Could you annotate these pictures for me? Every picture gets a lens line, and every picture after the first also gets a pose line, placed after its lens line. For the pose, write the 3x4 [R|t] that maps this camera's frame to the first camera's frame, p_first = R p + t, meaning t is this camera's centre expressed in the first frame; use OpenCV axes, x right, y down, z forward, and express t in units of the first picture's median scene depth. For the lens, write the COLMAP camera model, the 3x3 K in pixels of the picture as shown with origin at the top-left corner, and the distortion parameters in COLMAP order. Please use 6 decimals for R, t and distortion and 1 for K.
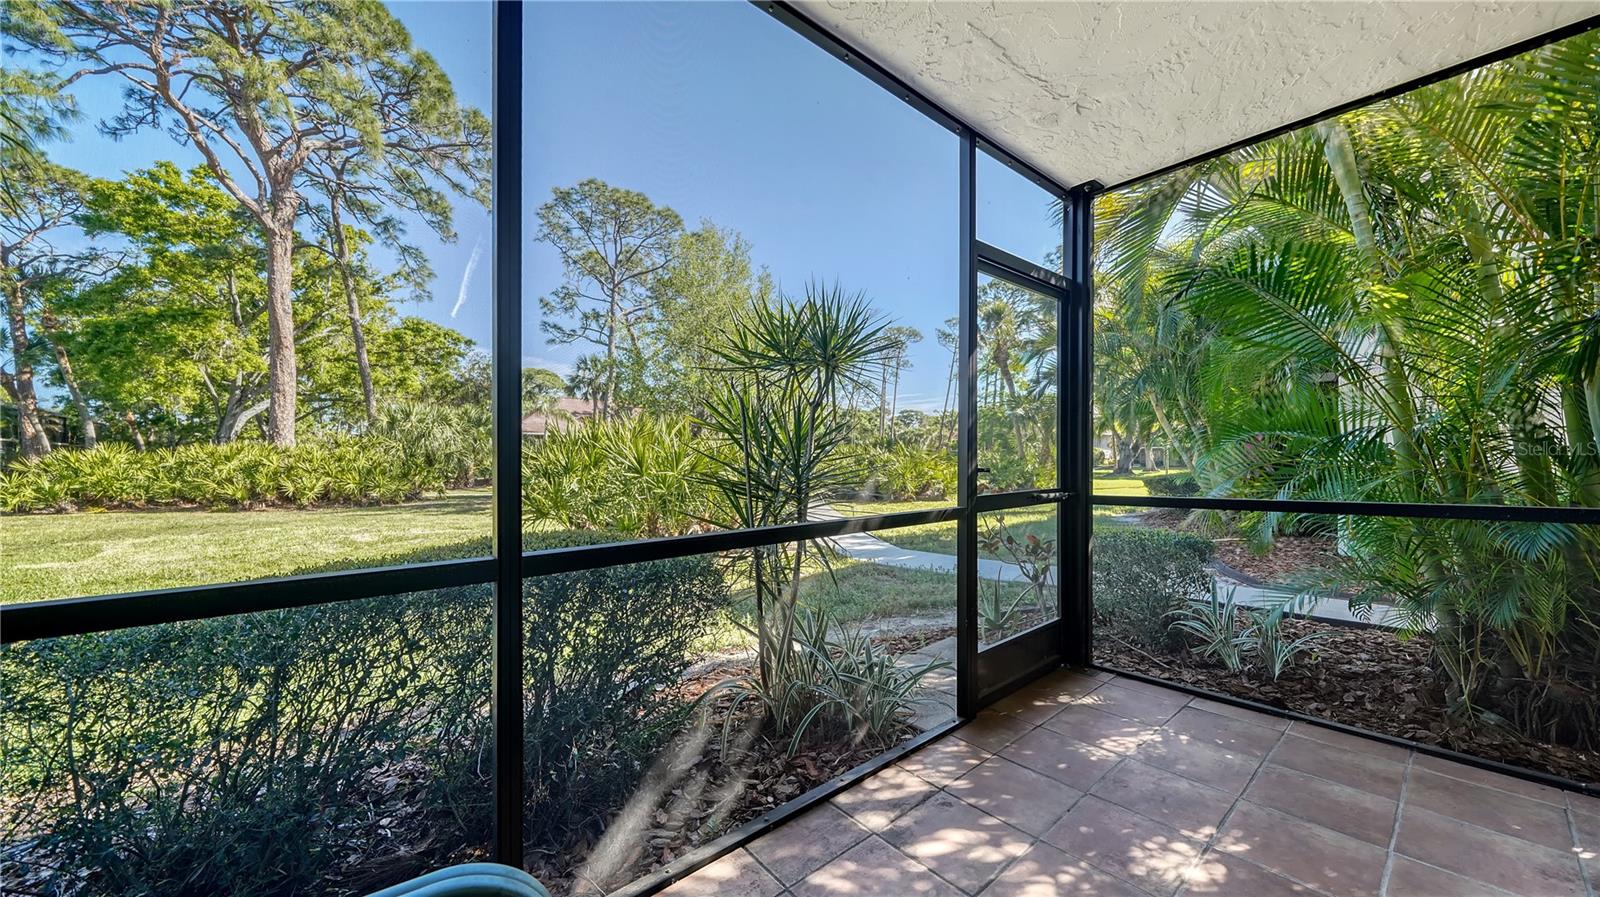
lens RADIAL K [[563.9, 0, 830.6], [0, 563.9, 459.7], [0, 0, 1]] dist [-0.018693, 0.000883]
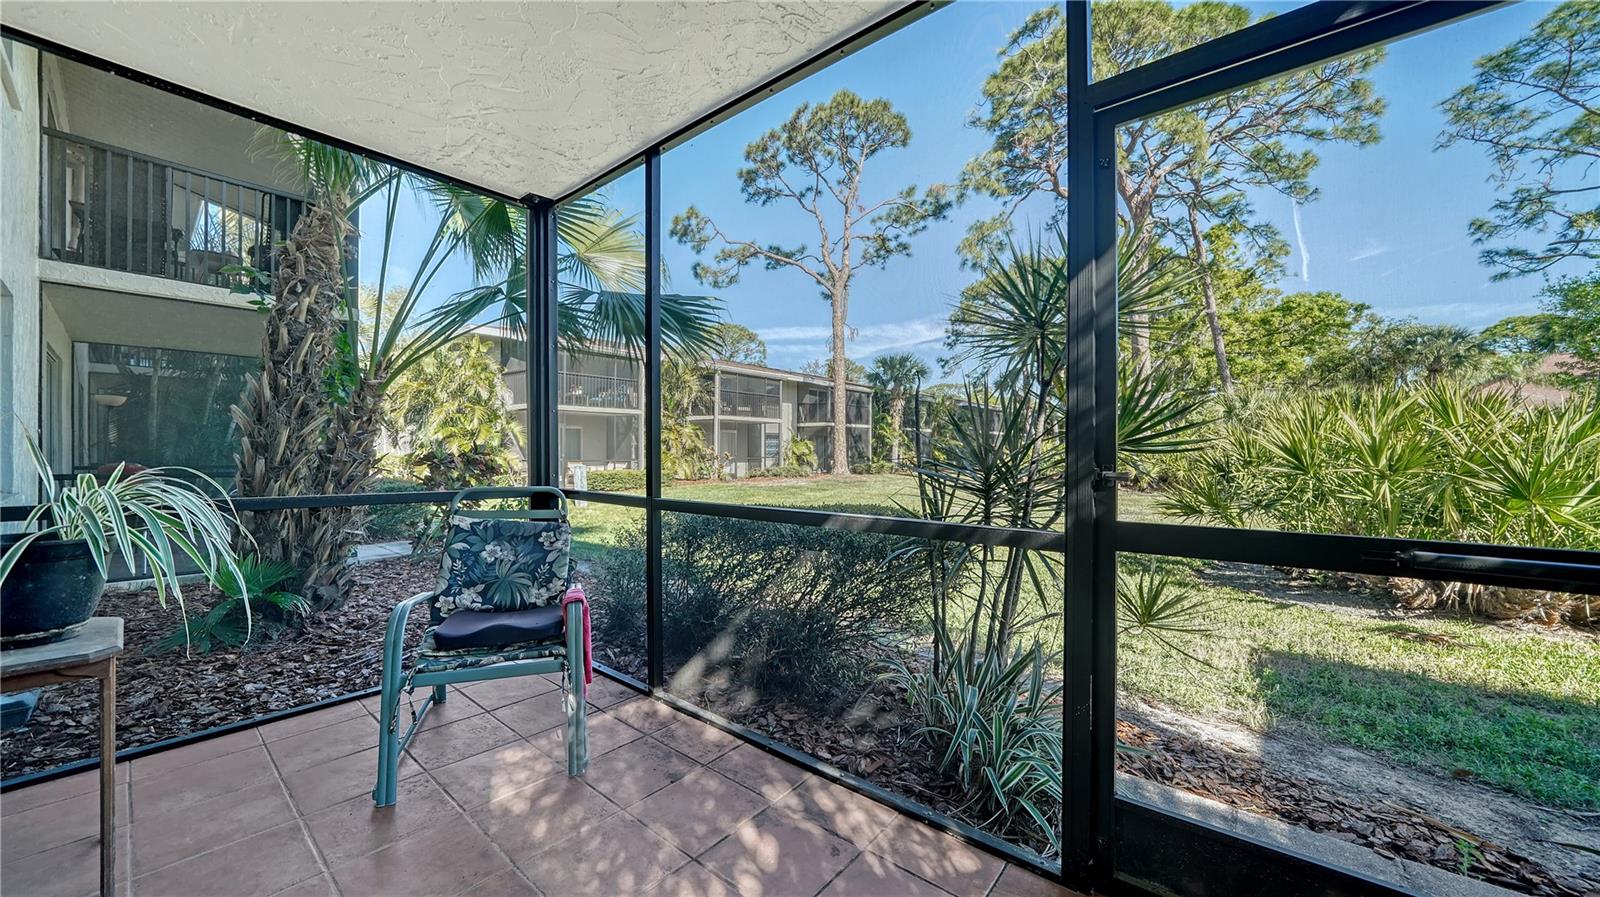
lens RADIAL K [[563.9, 0, 779.1], [0, 563.9, 448.8], [0, 0, 1]] dist [-0.018693, 0.000883]
pose [[0.134892, 0.000314, -0.990860, 0.089671], [0.000431, 1.000000, 0.000375, -0.001223], [0.990860, -0.000478, 0.134891, 0.067660]]
